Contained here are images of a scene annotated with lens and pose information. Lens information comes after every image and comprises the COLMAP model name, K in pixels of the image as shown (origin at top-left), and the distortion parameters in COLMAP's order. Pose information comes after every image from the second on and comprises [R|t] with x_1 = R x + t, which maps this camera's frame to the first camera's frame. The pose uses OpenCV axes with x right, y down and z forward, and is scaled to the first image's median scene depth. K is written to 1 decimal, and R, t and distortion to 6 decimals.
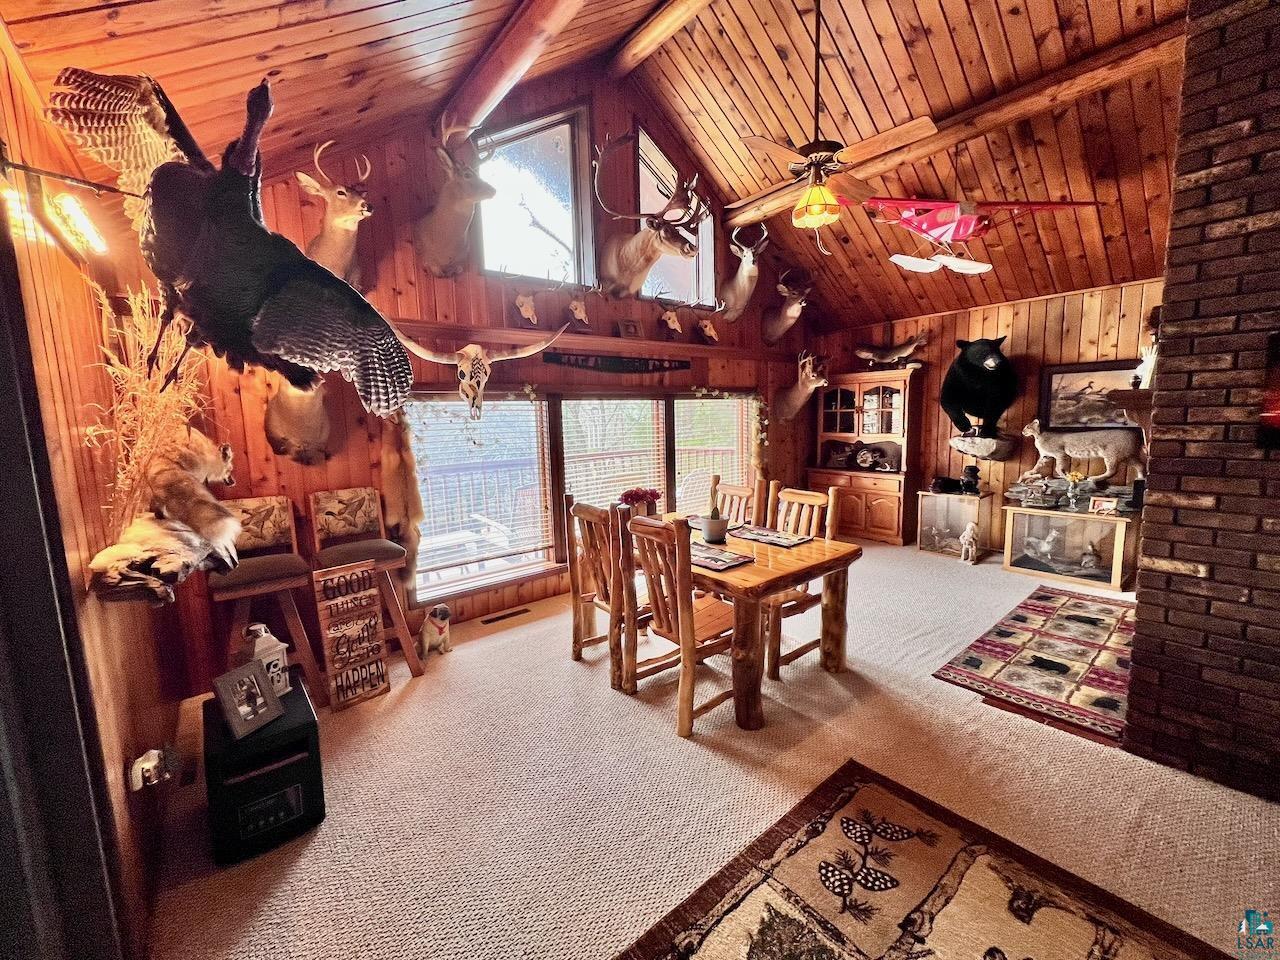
lens RADIAL K [[511.0, 0, 636.8], [0, 511.0, 477.7], [0, 0, 1]] dist [-0.003764, 0.000357]
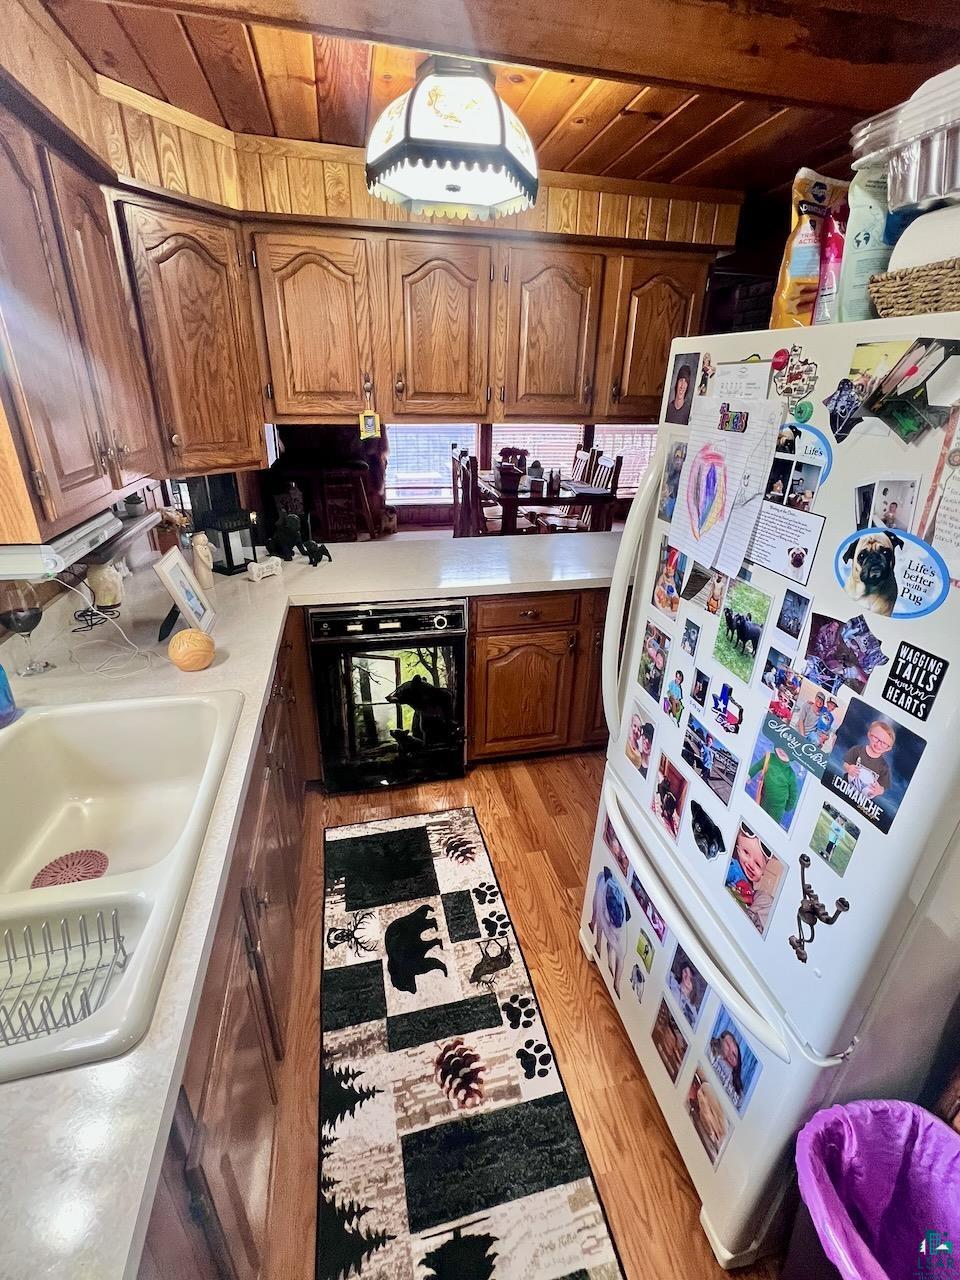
lens RADIAL K [[574.9, 0, 480.4], [0, 574.9, 644.1], [0, 0, 1]] dist [-0.002746, -0.000301]
pose [[0.898924, 0.222758, -0.377246, 0.529323], [-0.102840, 0.944318, 0.312551, 0.037751], [0.425863, -0.242163, 0.871778, -0.495530]]
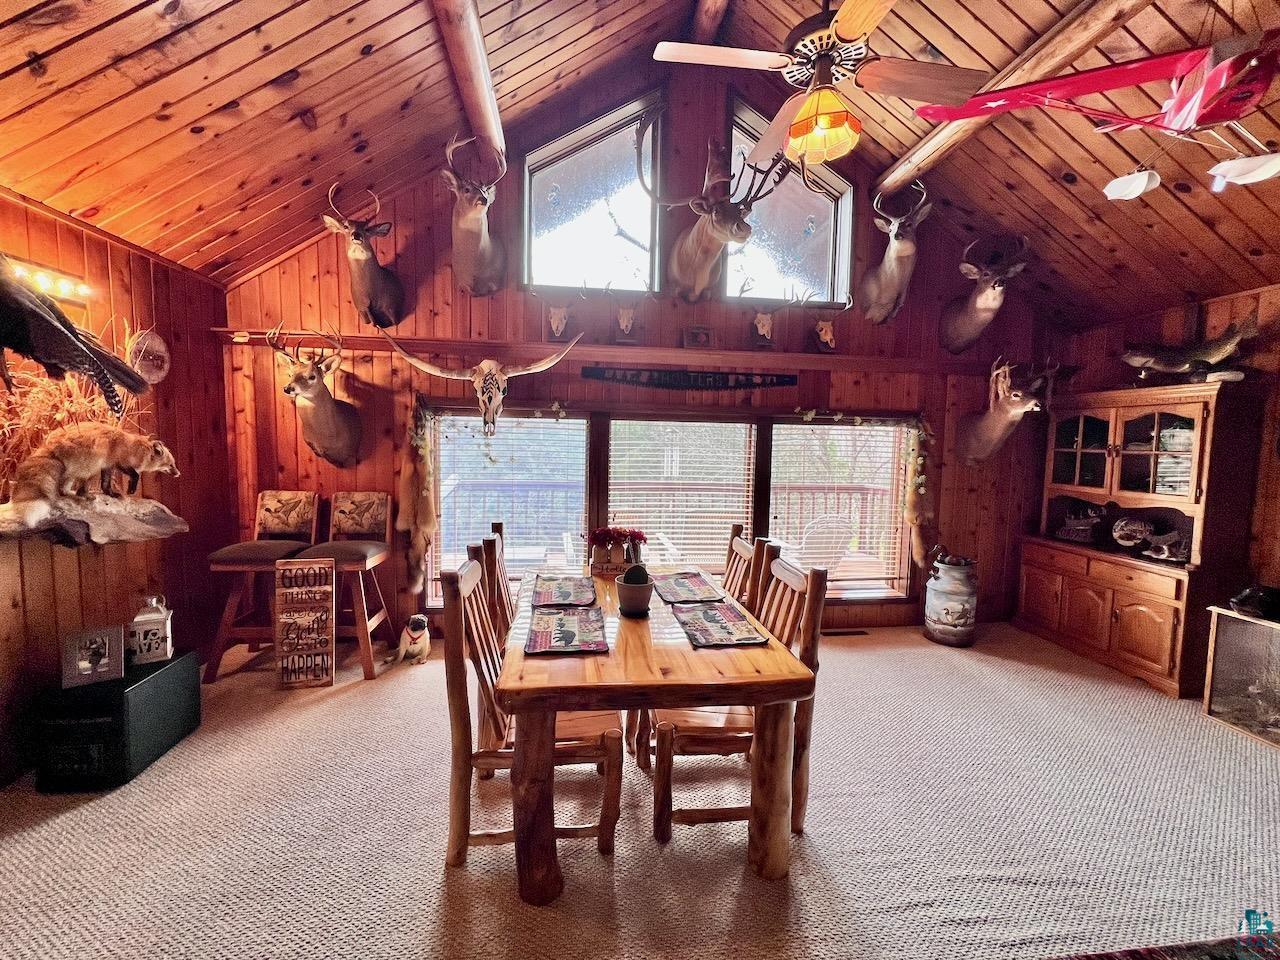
lens RADIAL K [[511.0, 0, 639.9], [0, 511.0, 478.0], [0, 0, 1]] dist [-0.003764, 0.000357]
pose [[0.848238, 0.084247, -0.522872, 0.357127], [-0.109205, 0.993873, -0.017023, -0.037587], [0.518235, 0.071540, 0.852241, 0.250412]]
